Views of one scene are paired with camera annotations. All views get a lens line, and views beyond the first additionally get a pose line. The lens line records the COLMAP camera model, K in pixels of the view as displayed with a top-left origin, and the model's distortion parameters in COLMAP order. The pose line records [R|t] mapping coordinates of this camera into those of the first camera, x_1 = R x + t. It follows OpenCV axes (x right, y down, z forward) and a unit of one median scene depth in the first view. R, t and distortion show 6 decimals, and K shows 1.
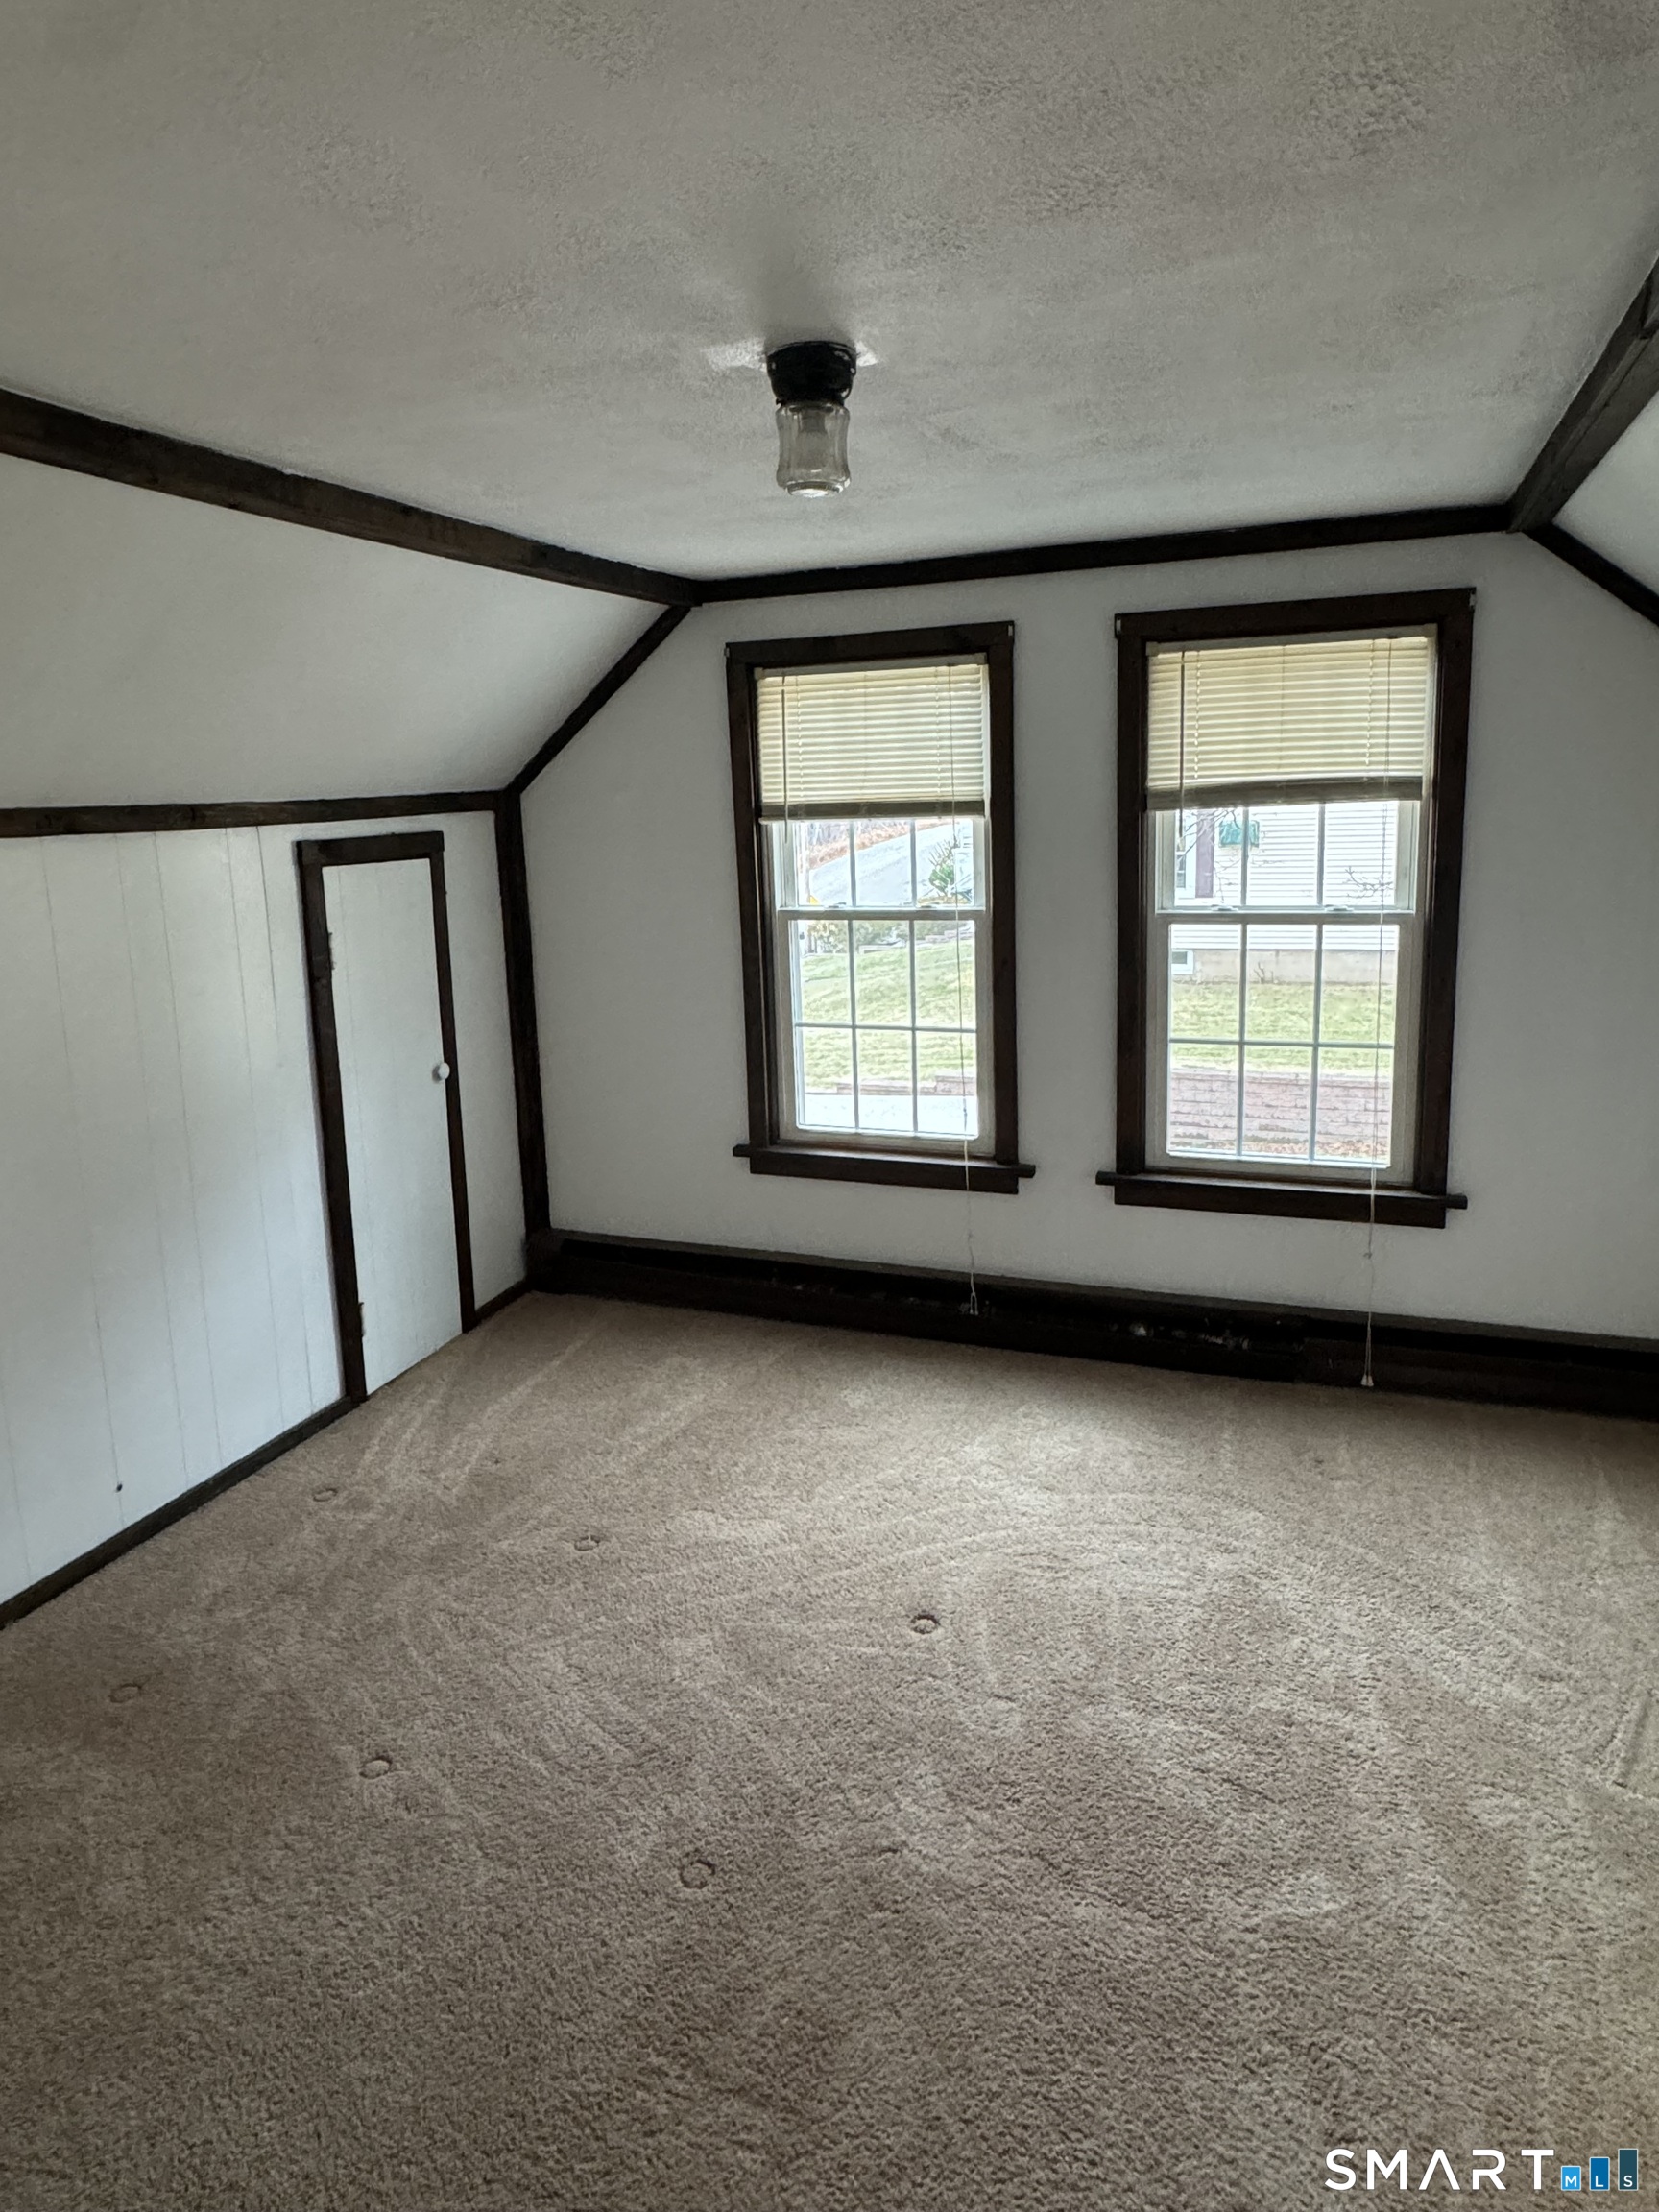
lens RADIAL K [[1307.9, 0, 840.9], [0, 1307.9, 1071.0], [0, 0, 1]] dist [-0.001909, 0.001096]
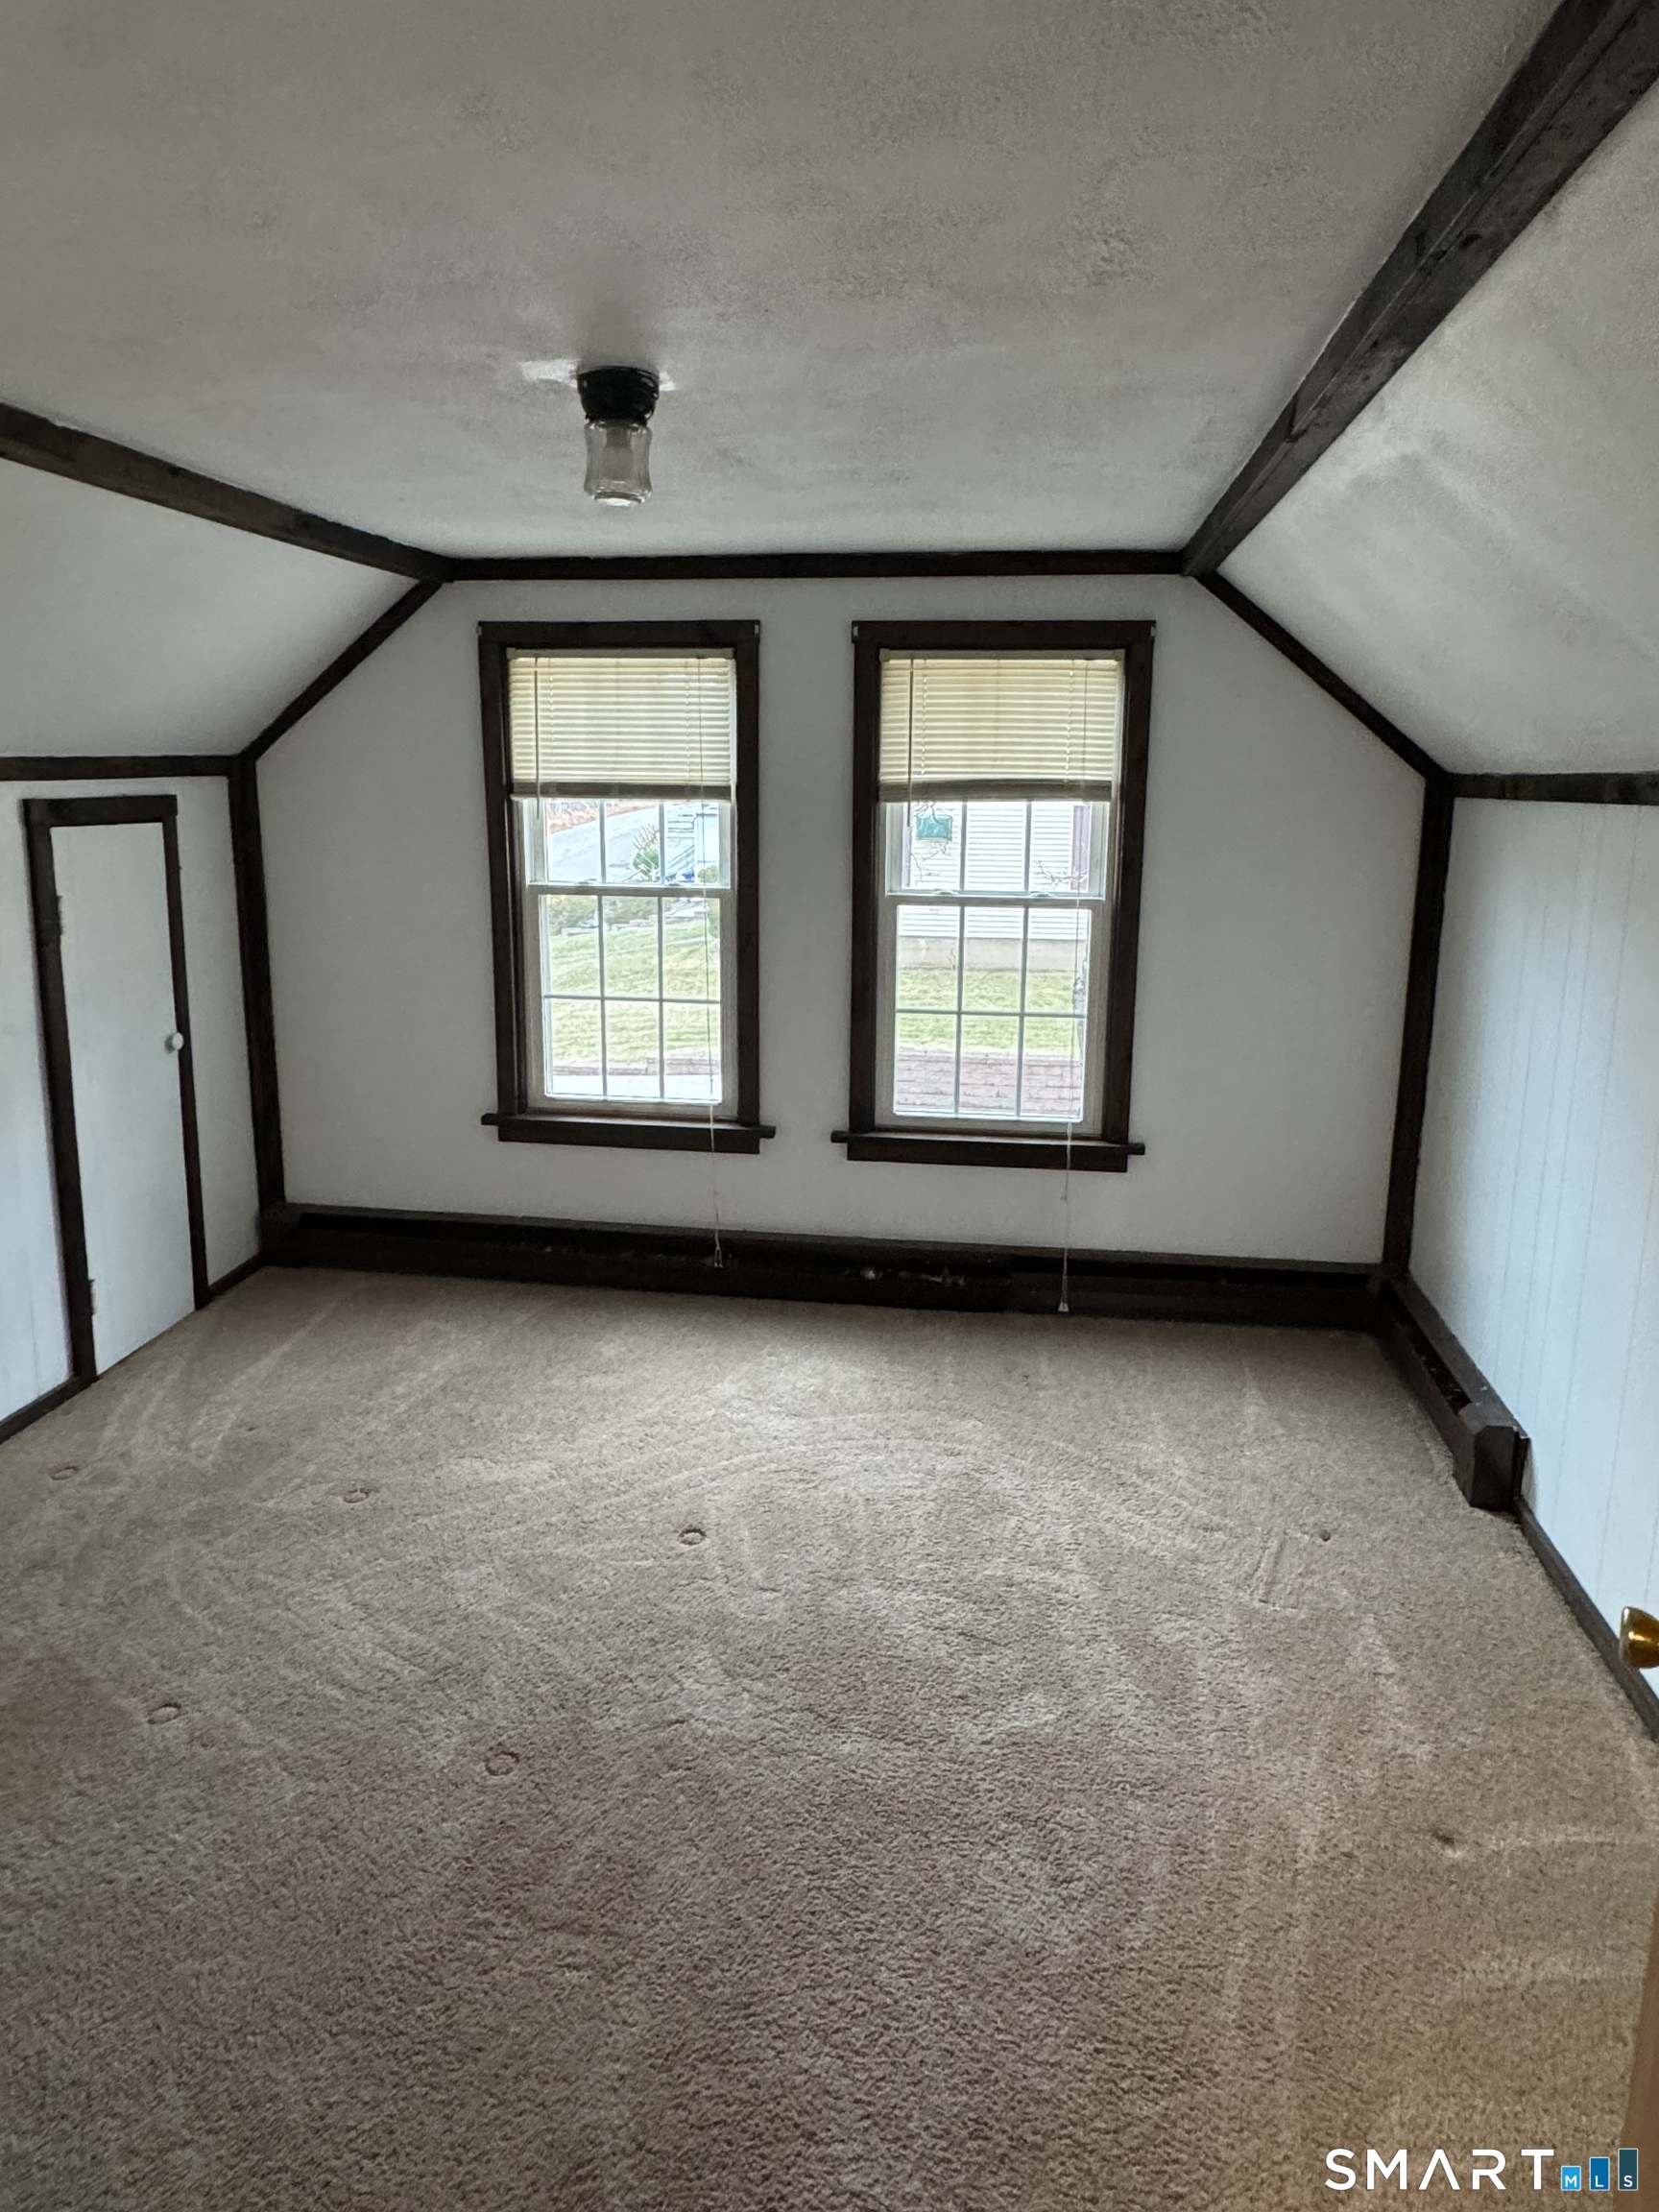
lens RADIAL K [[1307.9, 0, 829.2], [0, 1307.9, 1095.1], [0, 0, 1]] dist [-0.001909, 0.001096]
pose [[0.975357, -0.010465, 0.220386, -0.060727], [0.004168, 0.999570, 0.029018, 0.019109], [-0.220595, -0.027385, 0.974981, -0.086730]]
